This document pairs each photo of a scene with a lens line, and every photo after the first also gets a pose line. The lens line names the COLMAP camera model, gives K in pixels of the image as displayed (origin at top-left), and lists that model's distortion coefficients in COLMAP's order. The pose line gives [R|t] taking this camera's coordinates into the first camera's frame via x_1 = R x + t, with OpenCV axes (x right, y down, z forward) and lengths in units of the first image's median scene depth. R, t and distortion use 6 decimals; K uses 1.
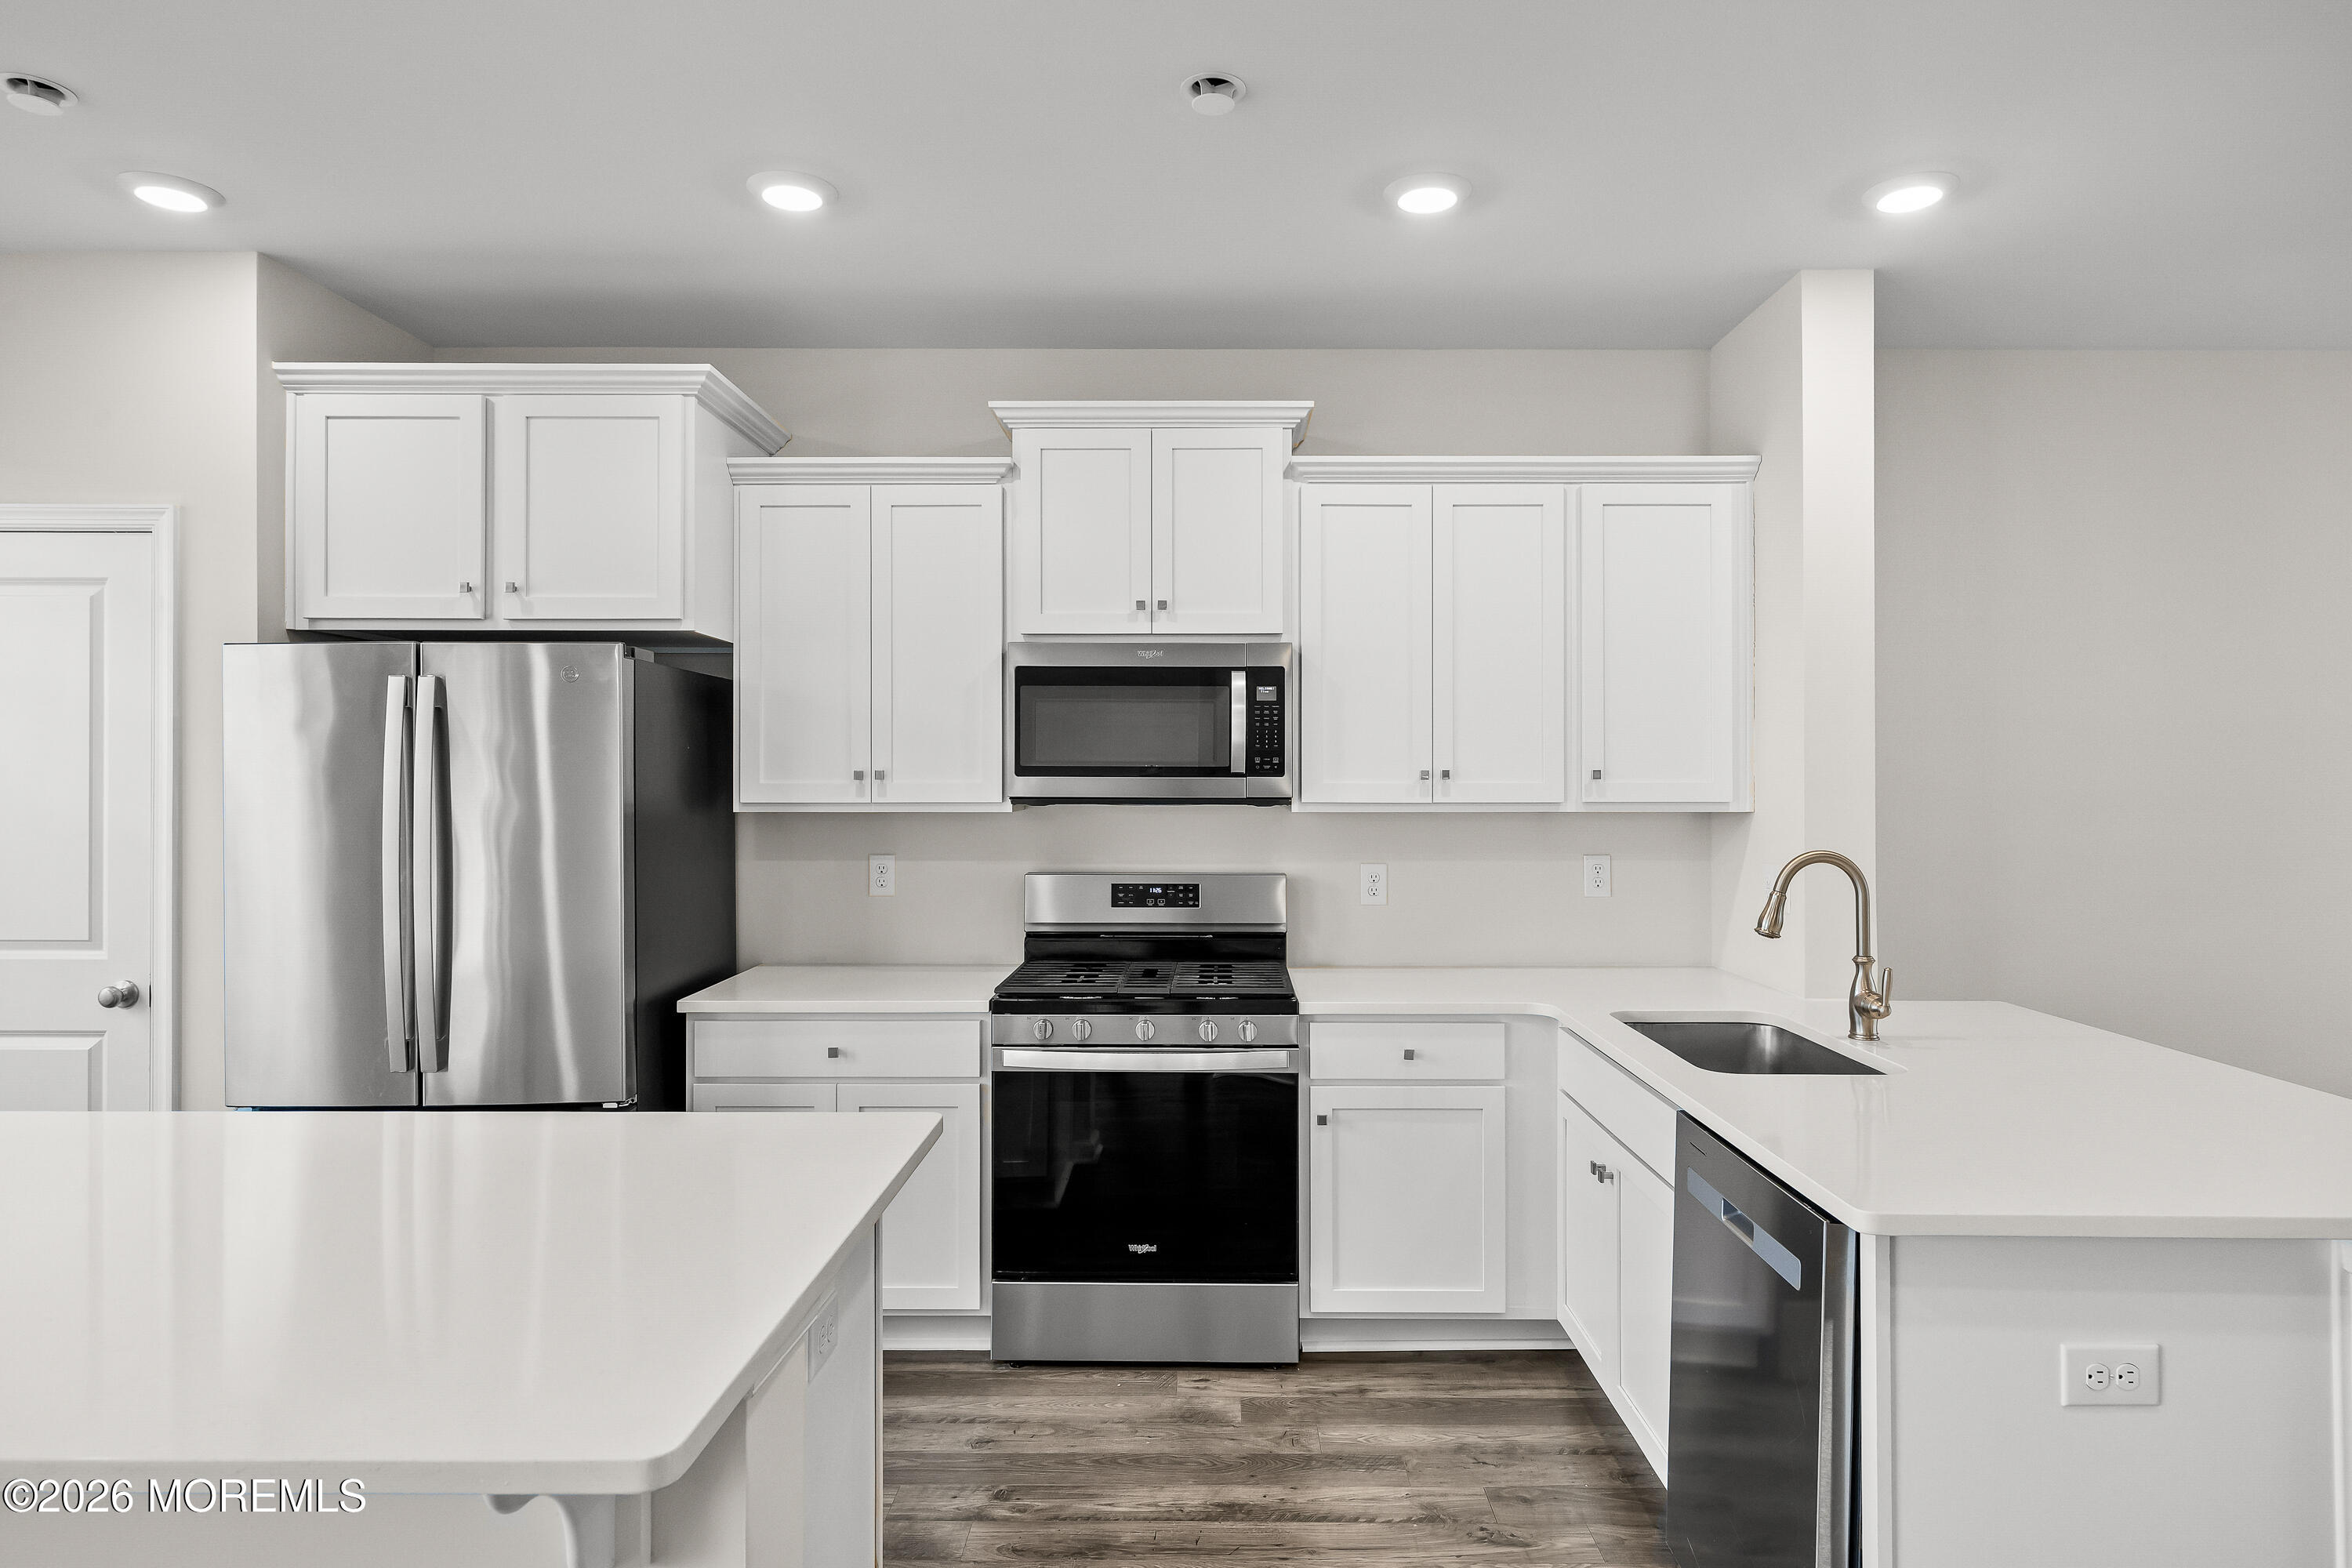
lens RADIAL K [[1355.7, 0, 1200.3], [0, 1355.7, 777.0], [0, 0, 1]] dist [0.001250, 0.001086]
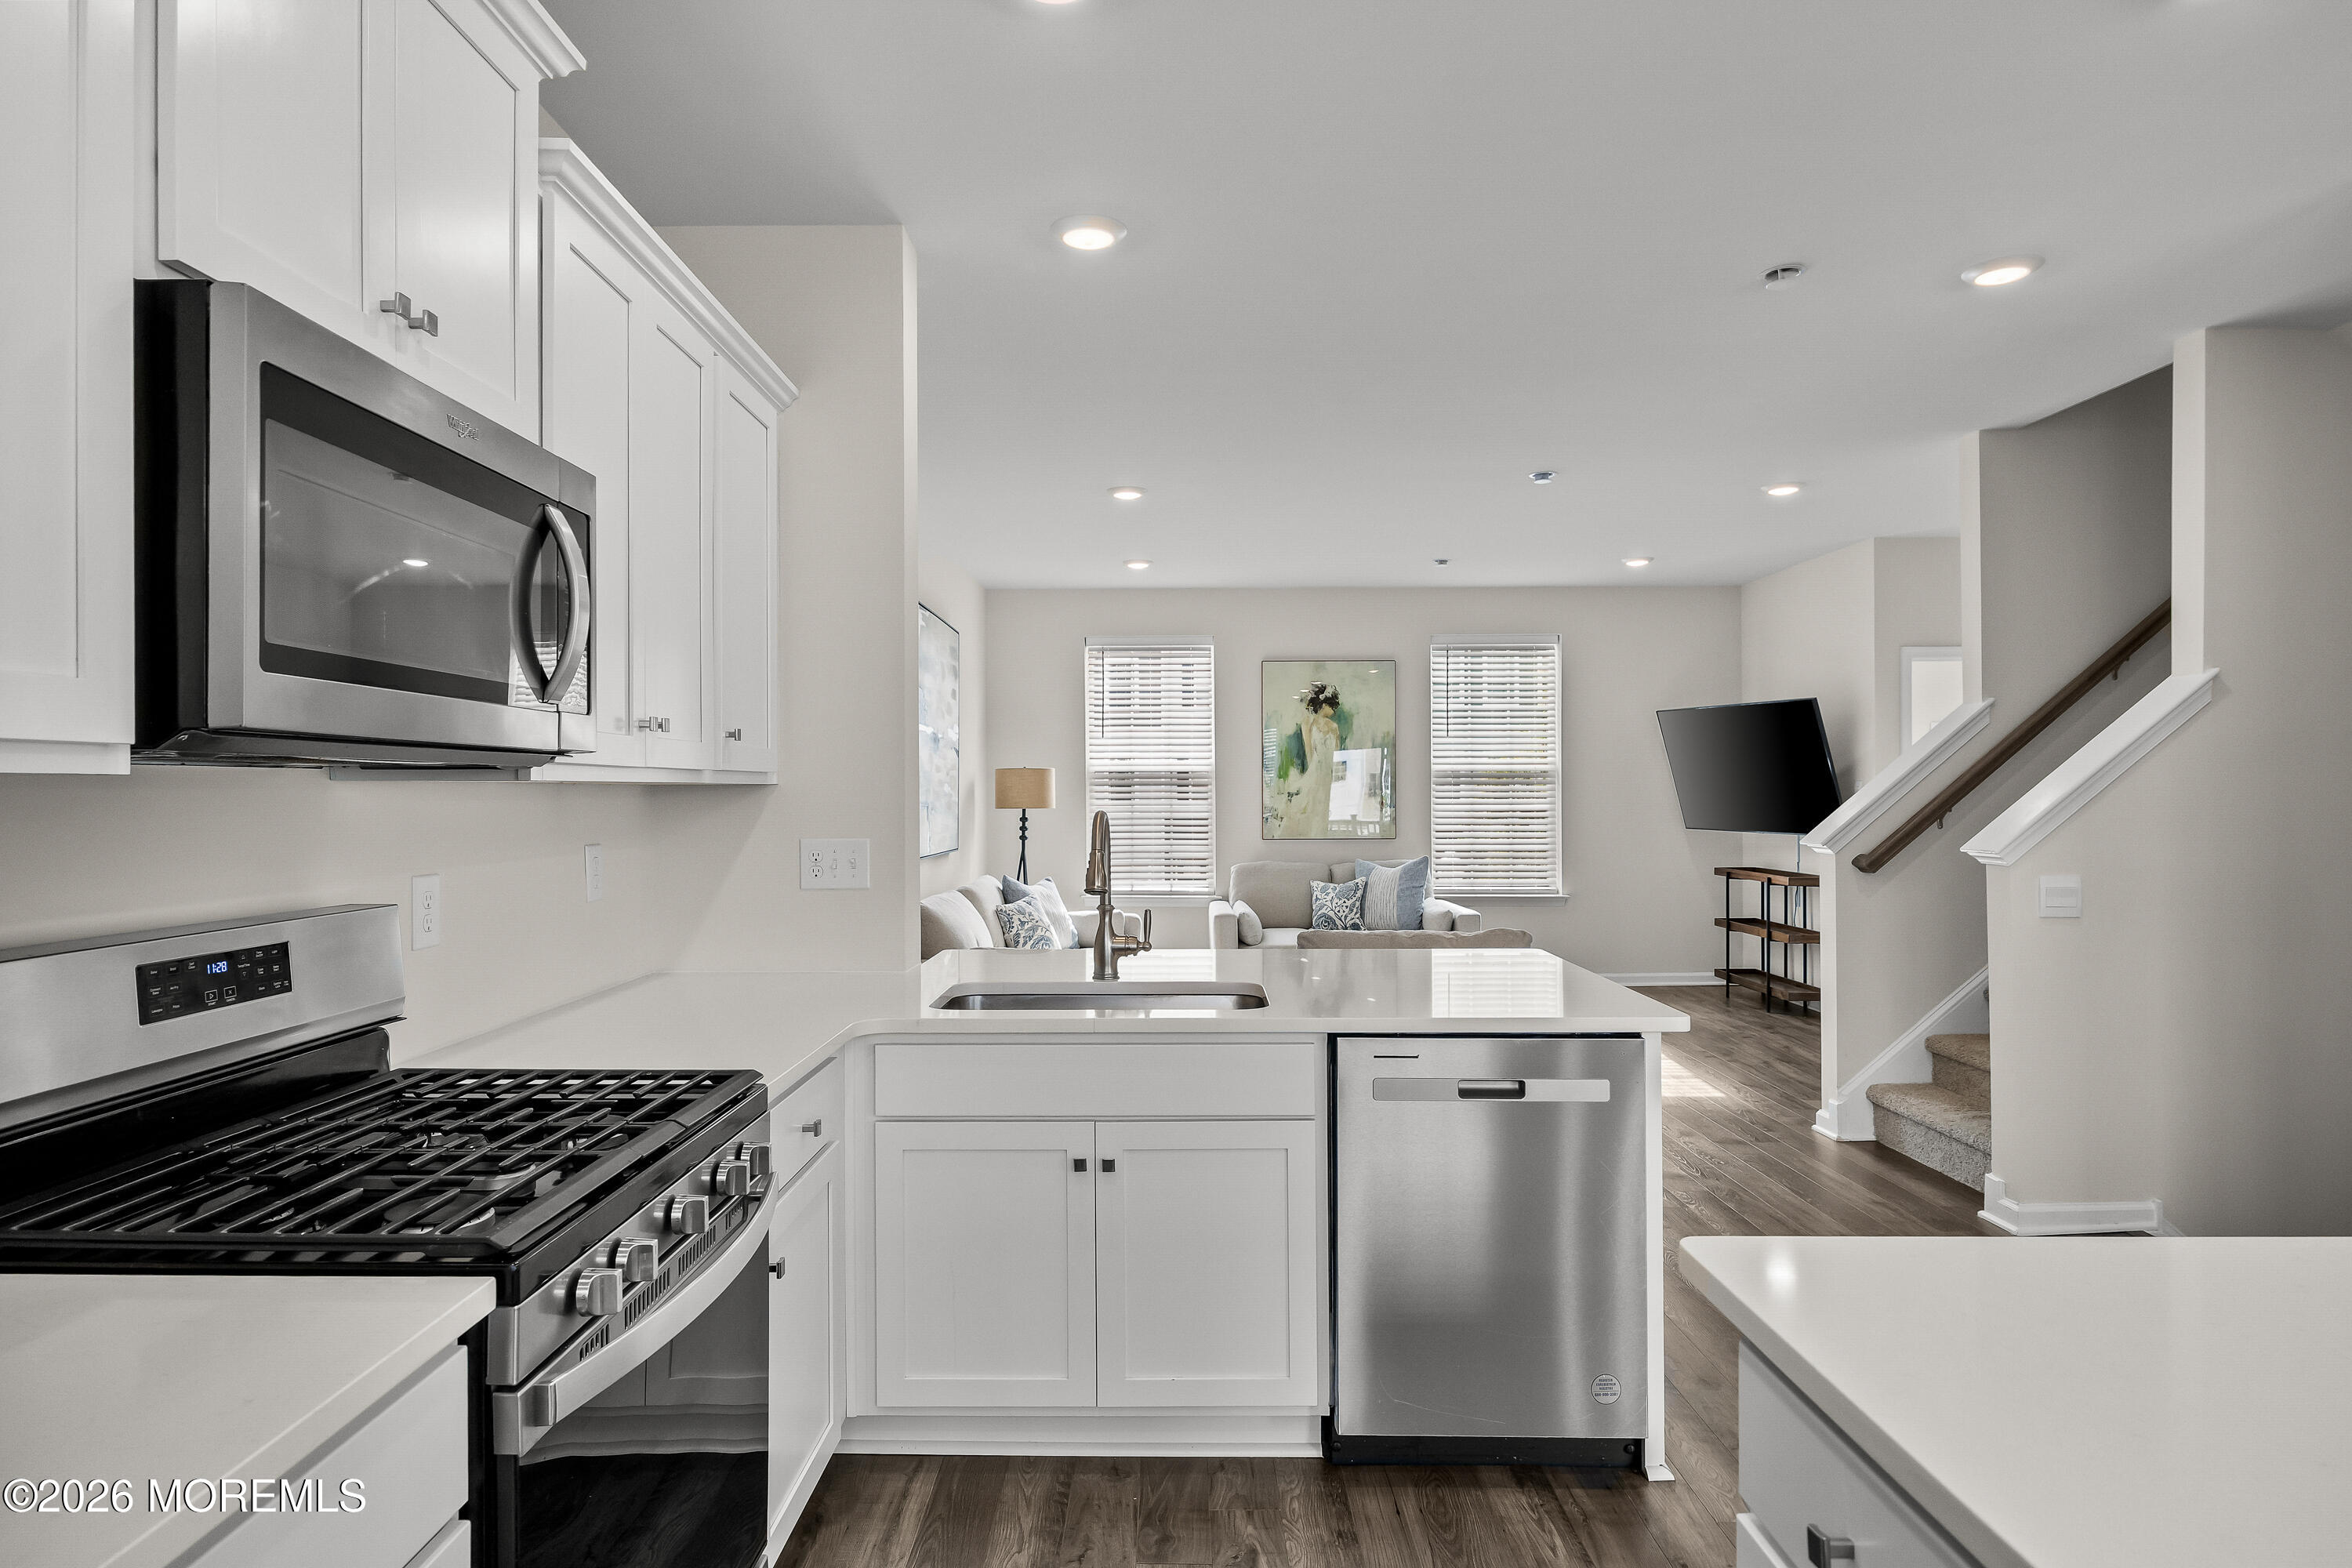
lens RADIAL K [[1331.7, 0, 1168.0], [0, 1331.7, 792.7], [0, 0, 1]] dist [-0.005641, 0.000079]
pose [[-0.004246, -0.002028, 0.999989, -0.485449], [0.000792, 0.999998, 0.002031, 0.031315], [-0.999991, 0.000801, -0.004245, 0.769996]]
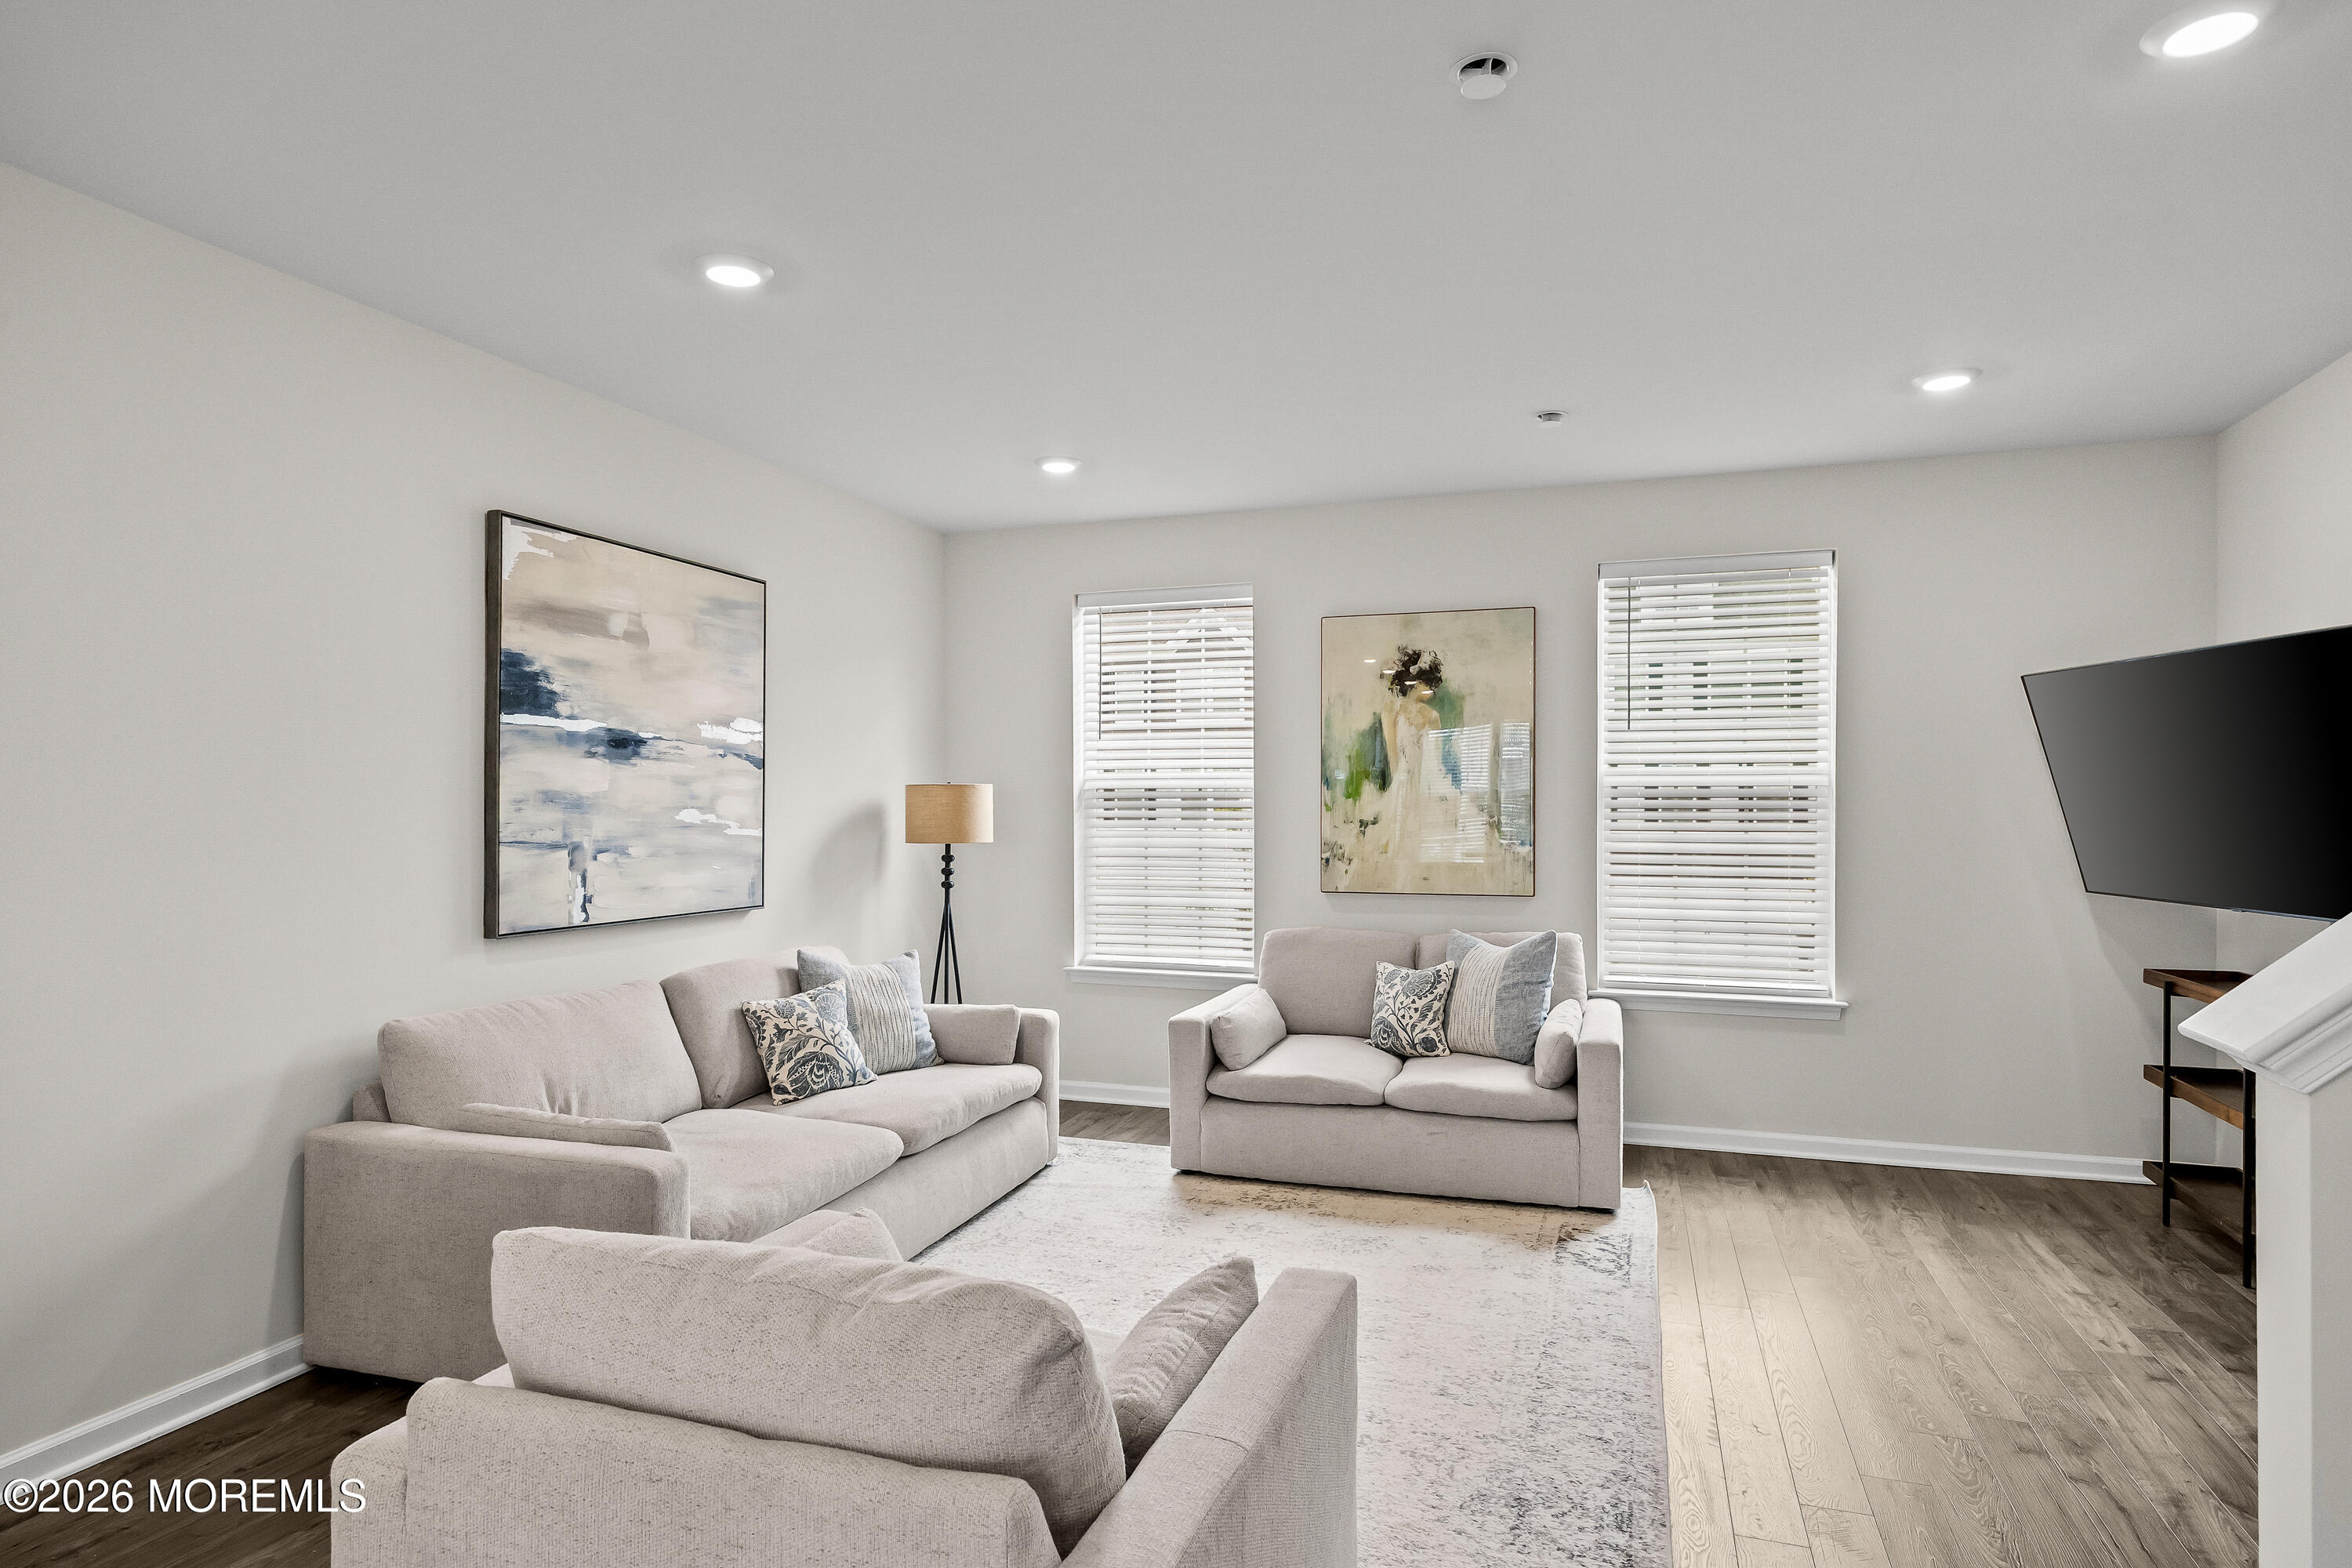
lens RADIAL K [[1296.5, 0, 1174.7], [0, 1296.5, 813.4], [0, 0, 1]] dist [0.002292, 0.000220]
pose [[0.318399, -0.008023, 0.947923, 0.470472], [-0.000746, 0.999962, 0.008714, 0.014208], [-0.947956, -0.003482, 0.318381, 0.243220]]
